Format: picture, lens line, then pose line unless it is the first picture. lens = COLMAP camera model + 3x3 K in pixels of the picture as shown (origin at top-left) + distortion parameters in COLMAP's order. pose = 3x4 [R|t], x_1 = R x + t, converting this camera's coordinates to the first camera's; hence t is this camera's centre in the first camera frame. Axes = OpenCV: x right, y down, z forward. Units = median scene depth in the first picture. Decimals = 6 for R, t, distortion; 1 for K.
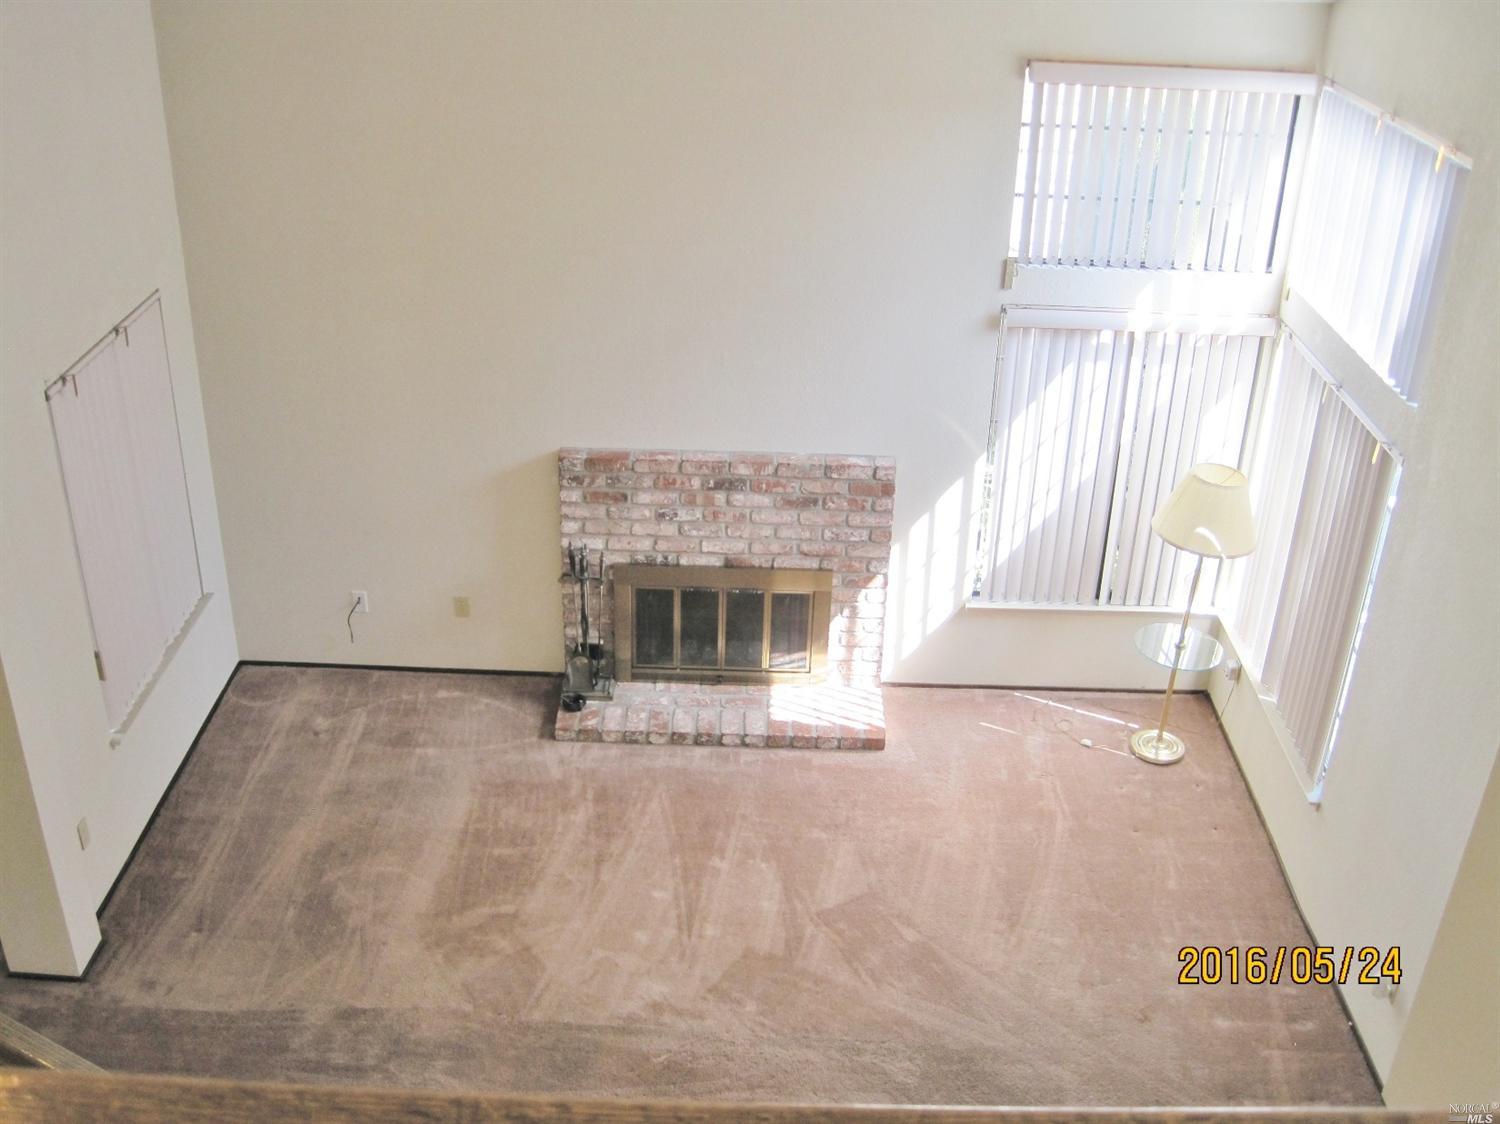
lens RADIAL K [[1570.4, 0, 743.3], [0, 1570.4, 563.8], [0, 0, 1]] dist [-0.108011, 0.000000]
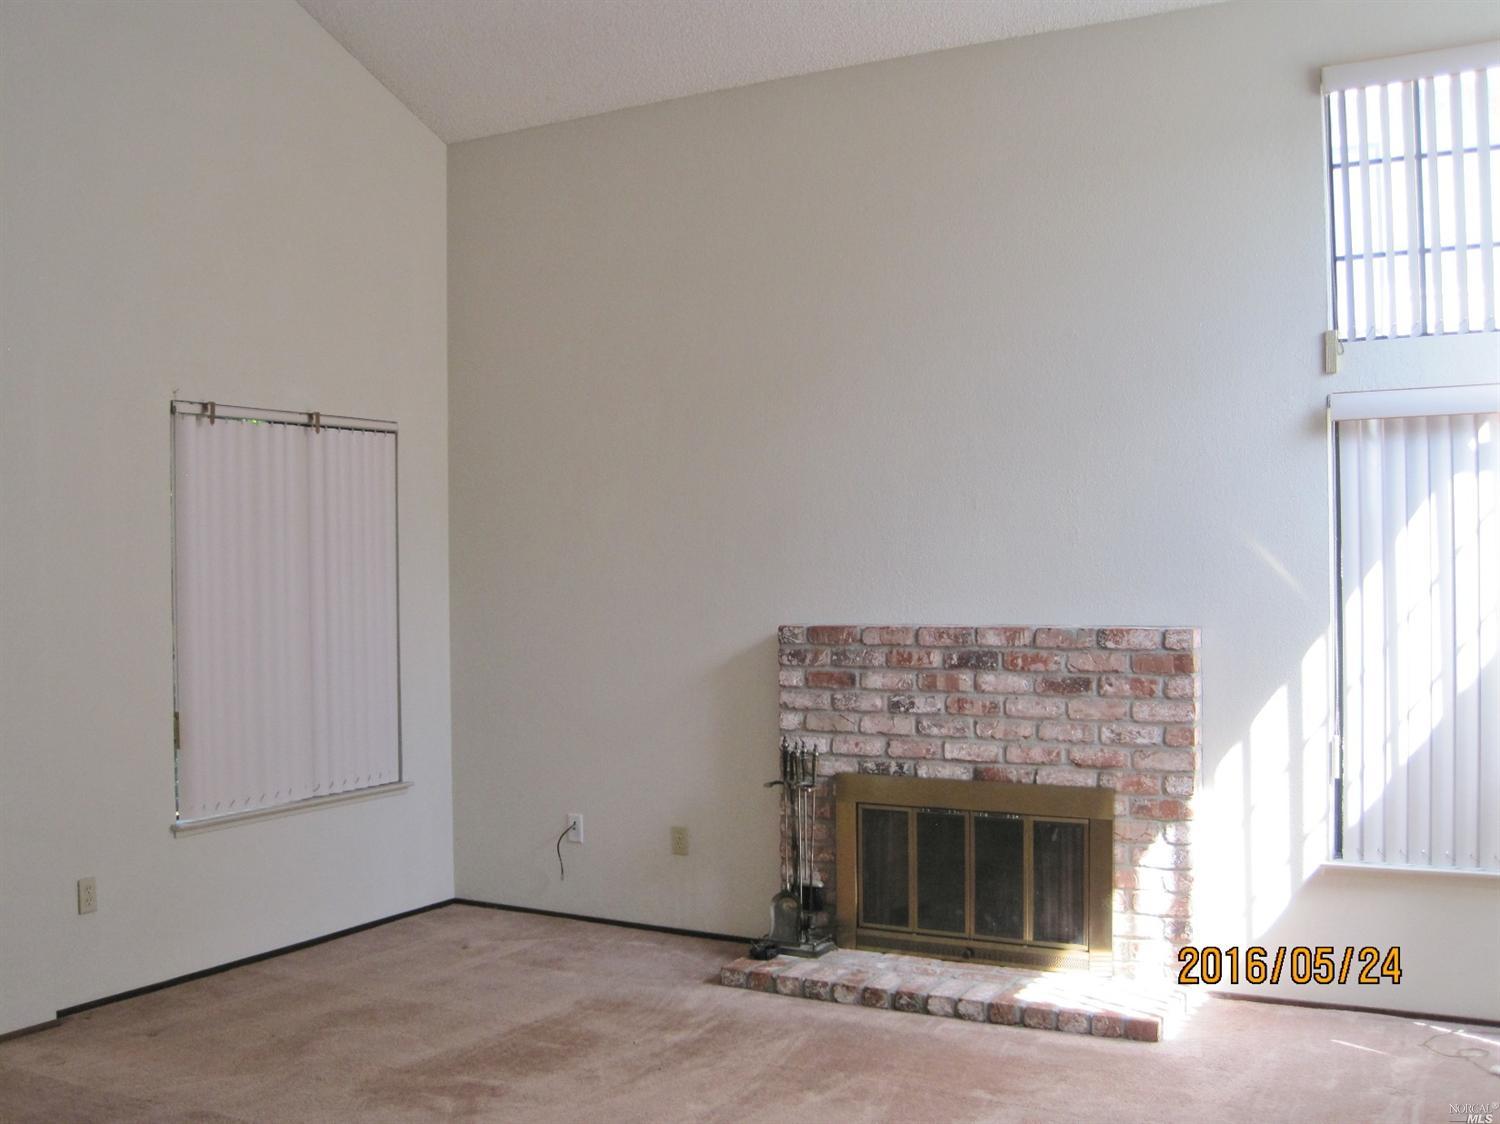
lens RADIAL K [[1570.4, 0, 758.5], [0, 1570.4, 553.4], [0, 0, 1]] dist [-0.108011, 0.000000]
pose [[0.879225, -0.040879, -0.474650, 0.258261], [-0.190782, 0.882722, -0.429423, 0.247590], [0.436539, 0.468114, 0.768312, 0.341735]]
